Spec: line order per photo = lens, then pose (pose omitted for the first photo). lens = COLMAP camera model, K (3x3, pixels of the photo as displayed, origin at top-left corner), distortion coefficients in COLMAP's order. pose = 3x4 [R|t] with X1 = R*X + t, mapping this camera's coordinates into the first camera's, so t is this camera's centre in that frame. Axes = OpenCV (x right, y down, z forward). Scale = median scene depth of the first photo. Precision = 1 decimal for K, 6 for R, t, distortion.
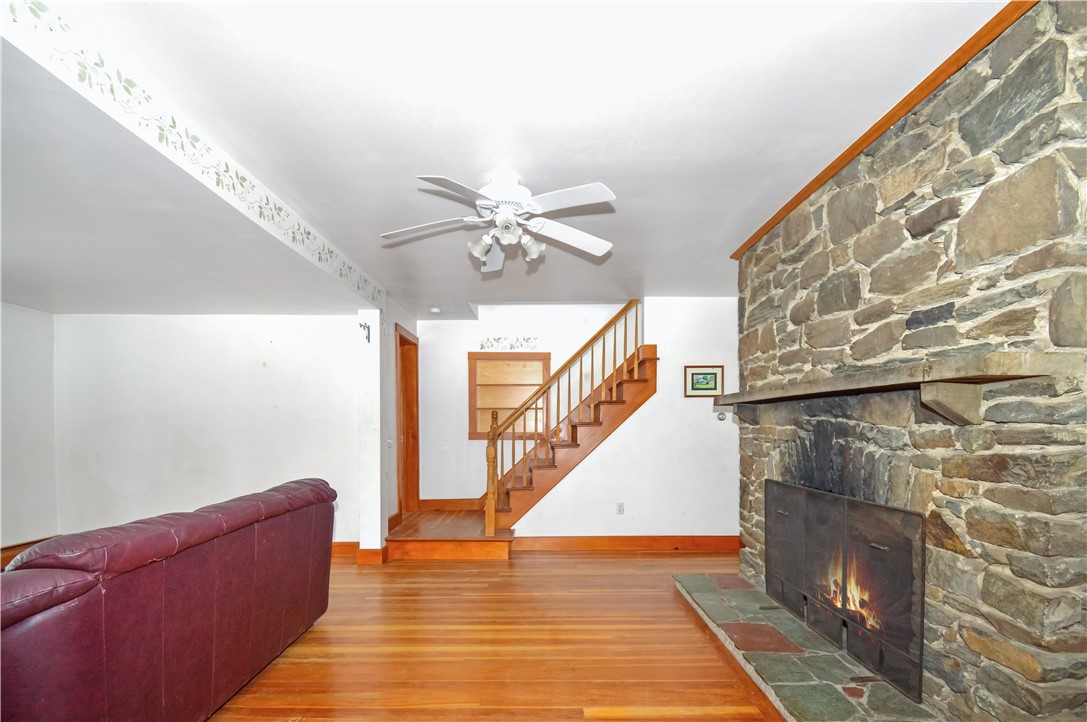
lens RADIAL K [[507.8, 0, 541.6], [0, 507.8, 441.9], [0, 0, 1]] dist [-0.000117, -0.000222]
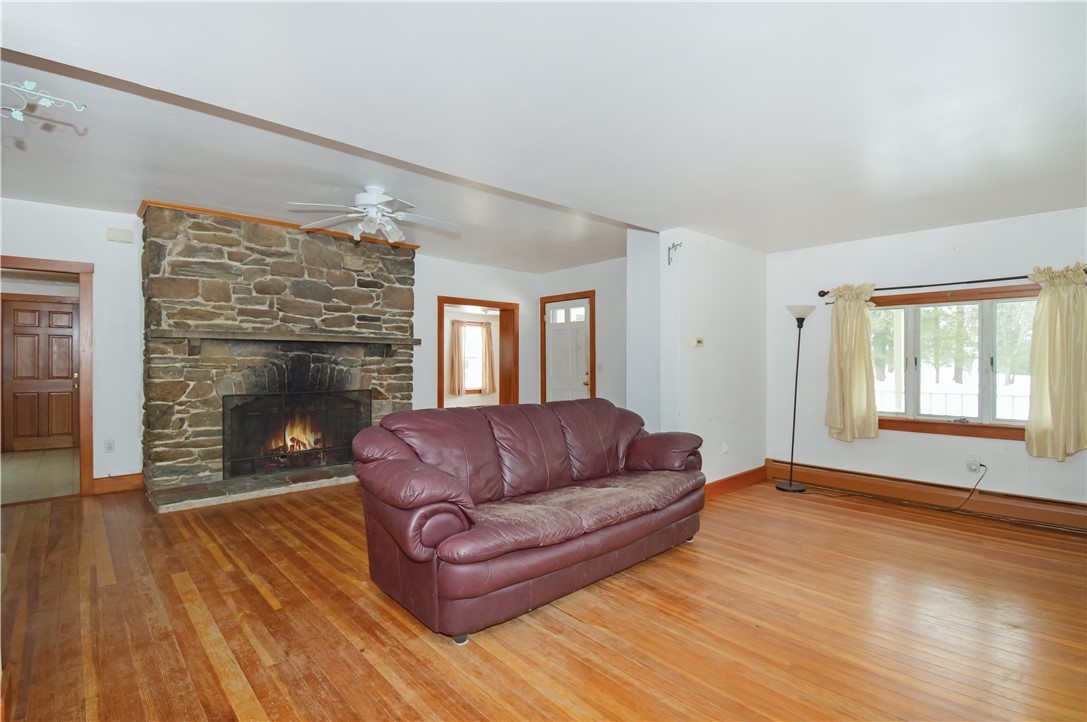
lens RADIAL K [[527.4, 0, 543.5], [0, 527.4, 361.0], [0, 0, 1]] dist [-0.002292, -0.000642]
pose [[-0.663337, -0.000279, 0.748321, -1.933046], [0.021473, 0.999581, 0.019407, -0.046442], [-0.748012, 0.028942, -0.663053, 2.095738]]
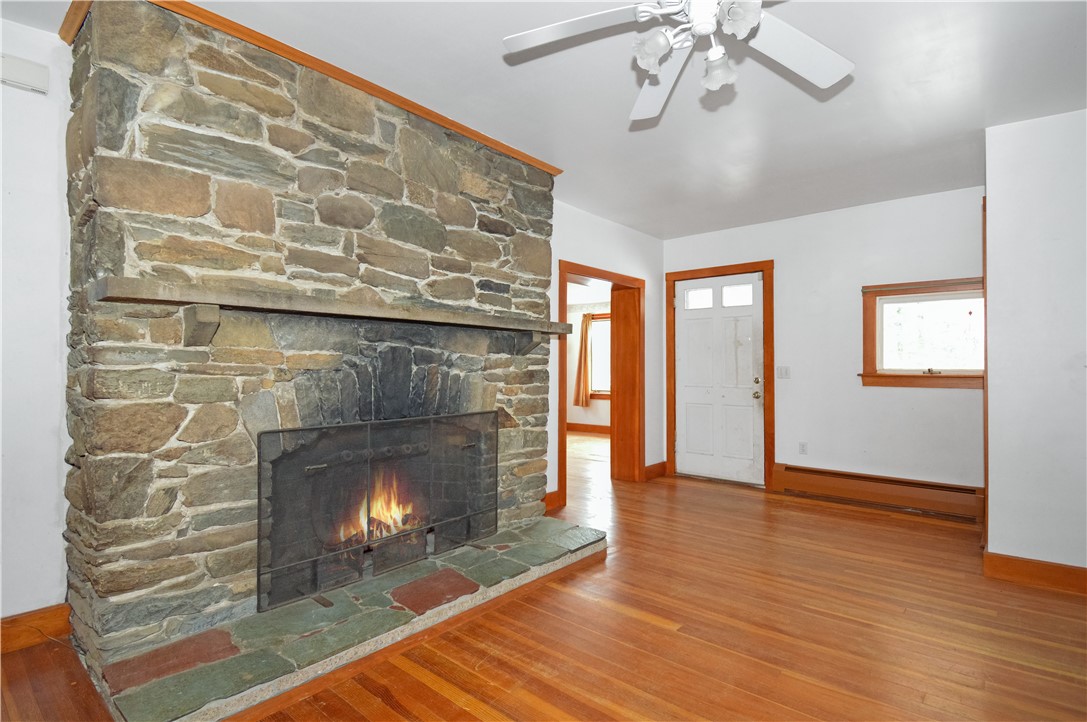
lens RADIAL K [[532.8, 0, 544.5], [0, 532.8, 363.8], [0, 0, 1]] dist [0.003165, -0.010275]
pose [[-0.757774, -0.001045, 0.652516, -0.425489], [0.015573, 0.999685, 0.019686, -0.032770], [-0.652331, 0.025079, -0.757519, 2.058417]]
